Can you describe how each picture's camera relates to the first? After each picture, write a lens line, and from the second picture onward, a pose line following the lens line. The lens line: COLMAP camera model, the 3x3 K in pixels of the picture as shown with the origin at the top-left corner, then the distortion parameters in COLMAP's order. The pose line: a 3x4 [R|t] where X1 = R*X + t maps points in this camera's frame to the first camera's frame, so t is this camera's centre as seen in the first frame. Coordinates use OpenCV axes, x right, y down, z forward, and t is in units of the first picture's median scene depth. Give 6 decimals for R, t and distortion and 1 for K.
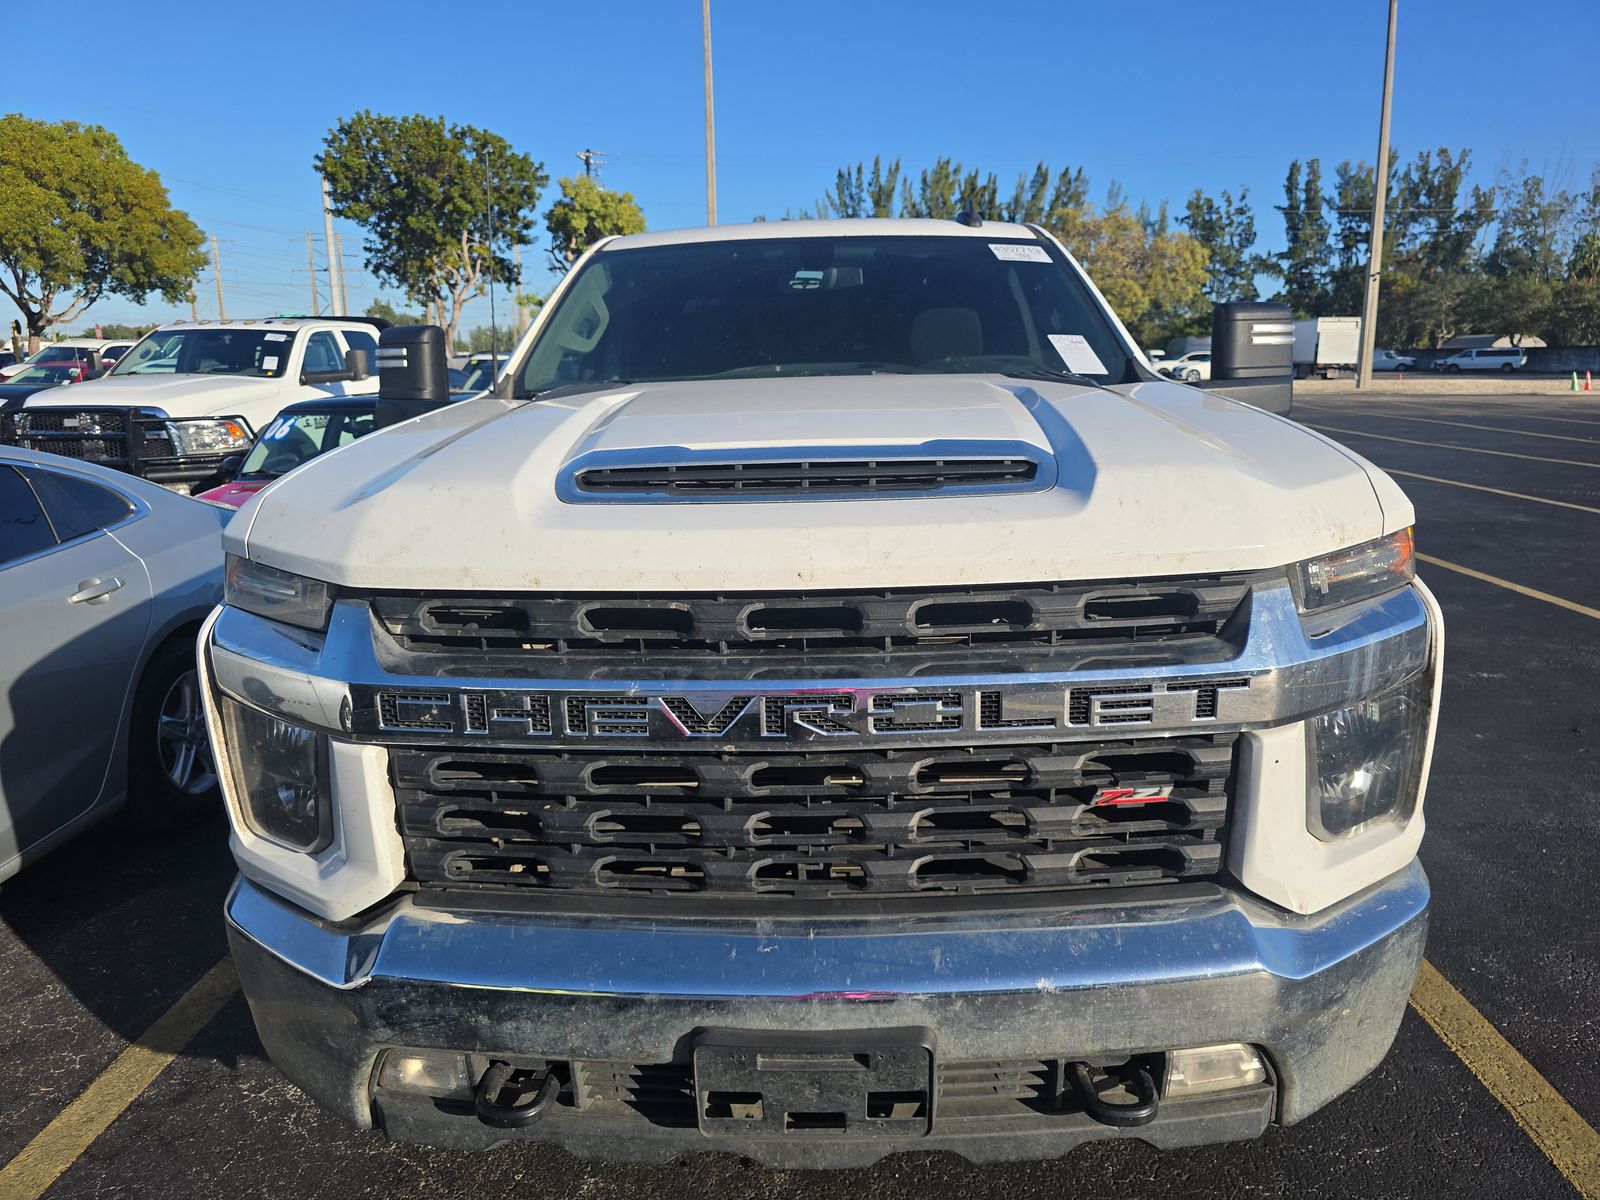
lens RADIAL K [[1073.1, 0, 800.4], [0, 1073.1, 594.0], [0, 0, 1]] dist [0.044542, -0.036283]
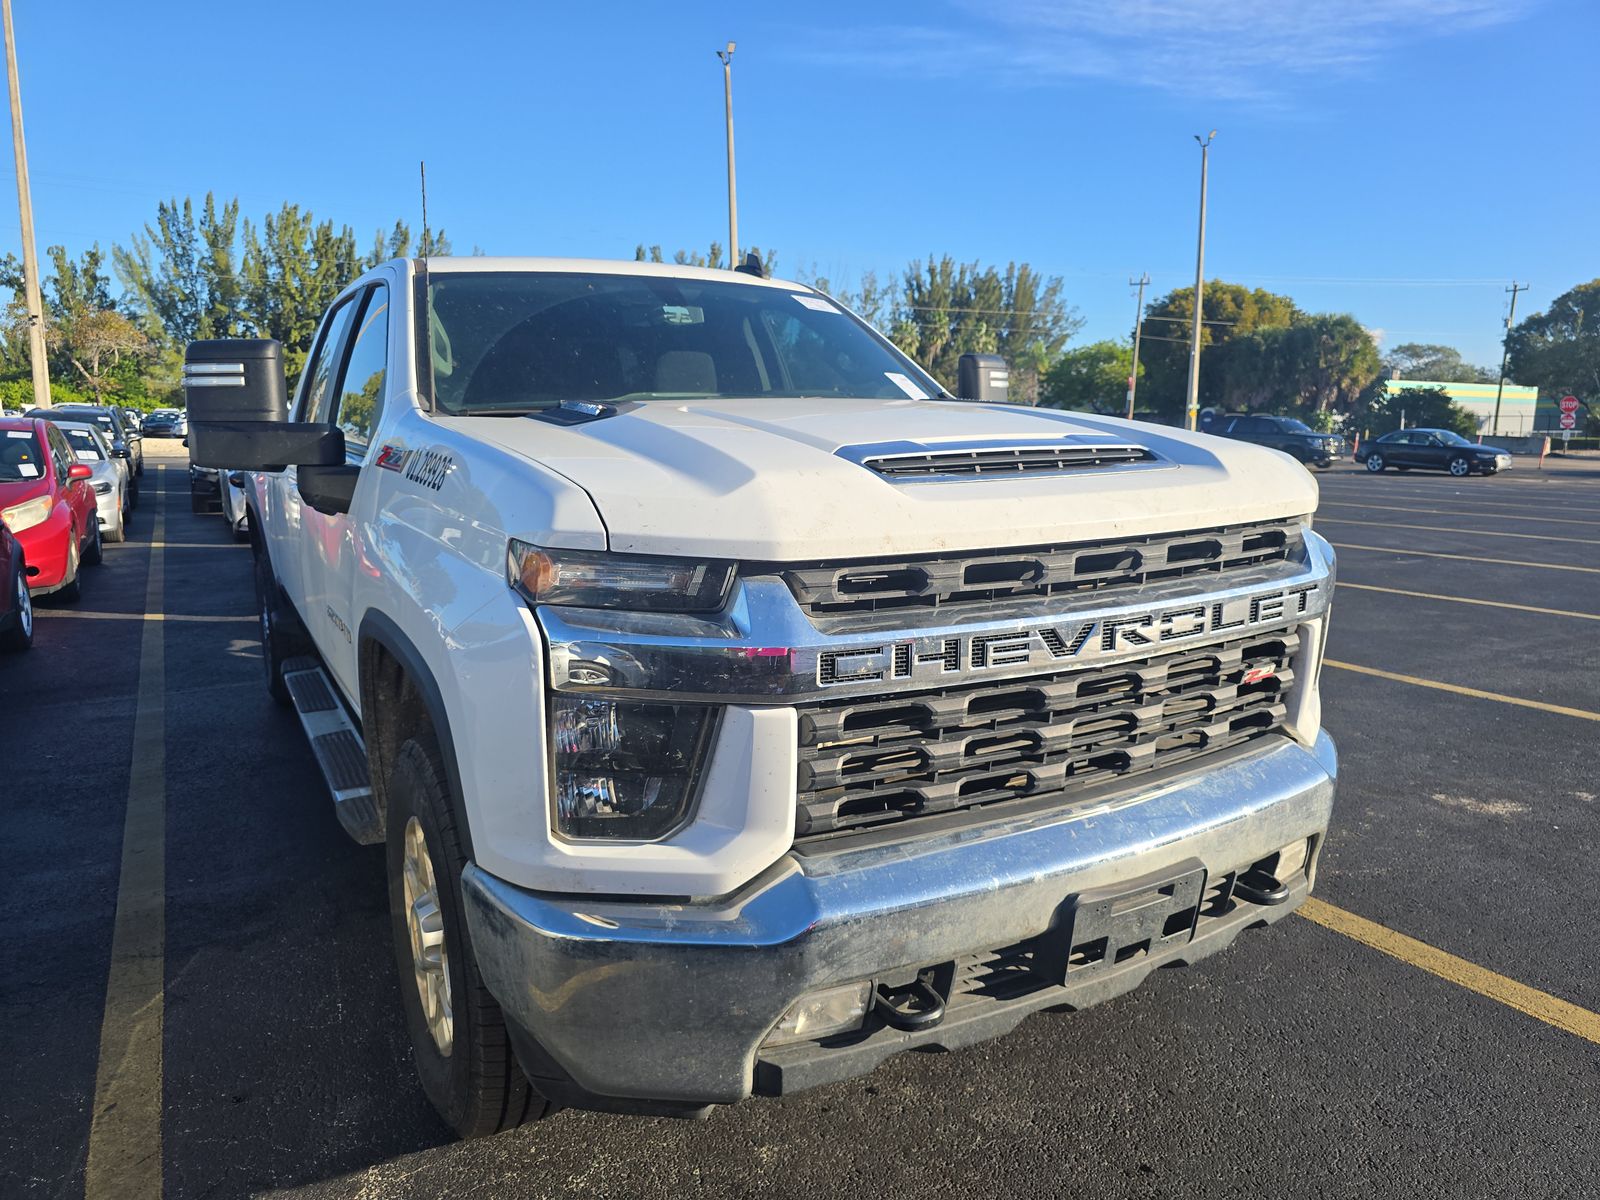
lens RADIAL K [[1073.1, 0, 801.9], [0, 1073.1, 600.2], [0, 0, 1]] dist [0.044542, -0.036283]
pose [[0.853600, -0.076914, 0.515219, -0.948285], [0.102225, 0.994542, -0.020895, 0.056404], [-0.510800, 0.070504, 0.856804, 0.065763]]
